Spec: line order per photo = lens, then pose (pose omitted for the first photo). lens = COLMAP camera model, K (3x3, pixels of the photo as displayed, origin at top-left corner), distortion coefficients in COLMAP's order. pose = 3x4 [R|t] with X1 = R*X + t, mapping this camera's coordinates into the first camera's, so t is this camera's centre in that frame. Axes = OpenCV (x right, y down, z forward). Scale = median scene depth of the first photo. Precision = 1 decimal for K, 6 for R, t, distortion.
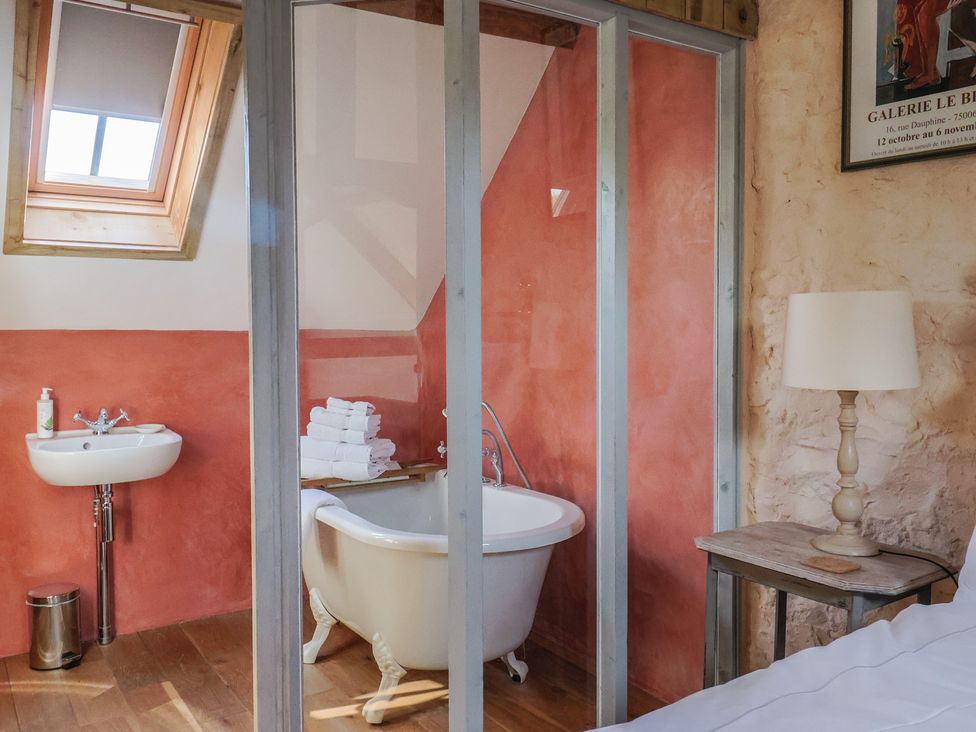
lens RADIAL K [[858.0, 0, 488.0], [0, 858.0, 366.0], [0, 0, 1]] dist [0.009572, 0.002922]
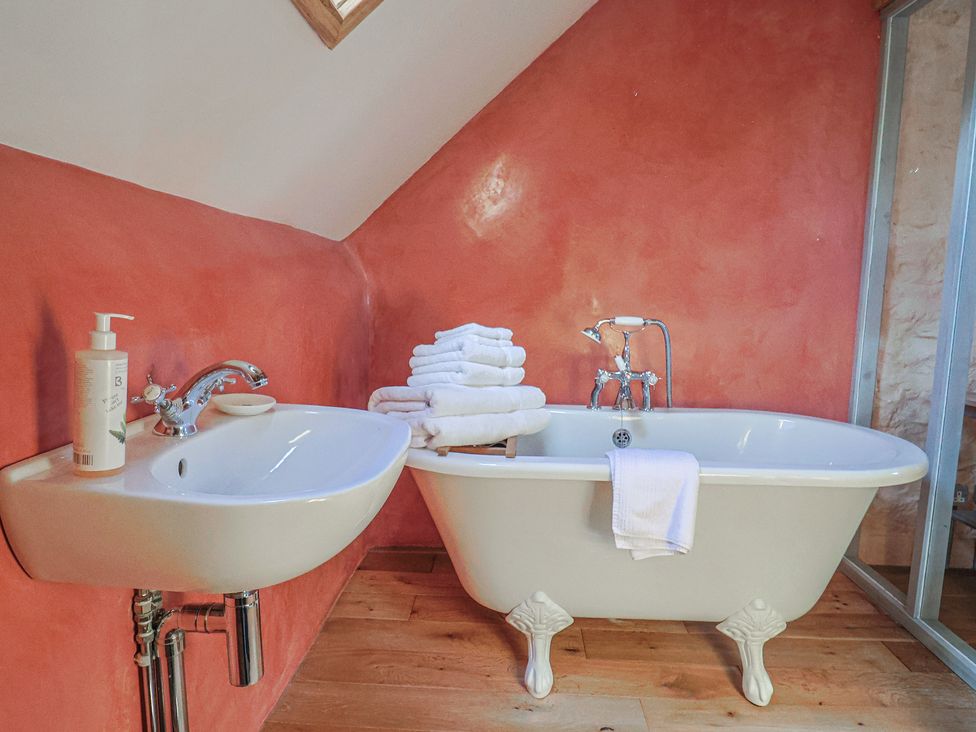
lens RADIAL K [[610.9, 0, 500.3], [0, 610.9, 366.6], [0, 0, 1]] dist [0.002946, -0.016344]
pose [[0.573952, -0.088560, 0.814086, -0.841165], [0.018373, 0.995277, 0.095317, 0.035991], [-0.818683, -0.039751, 0.572869, 1.023658]]
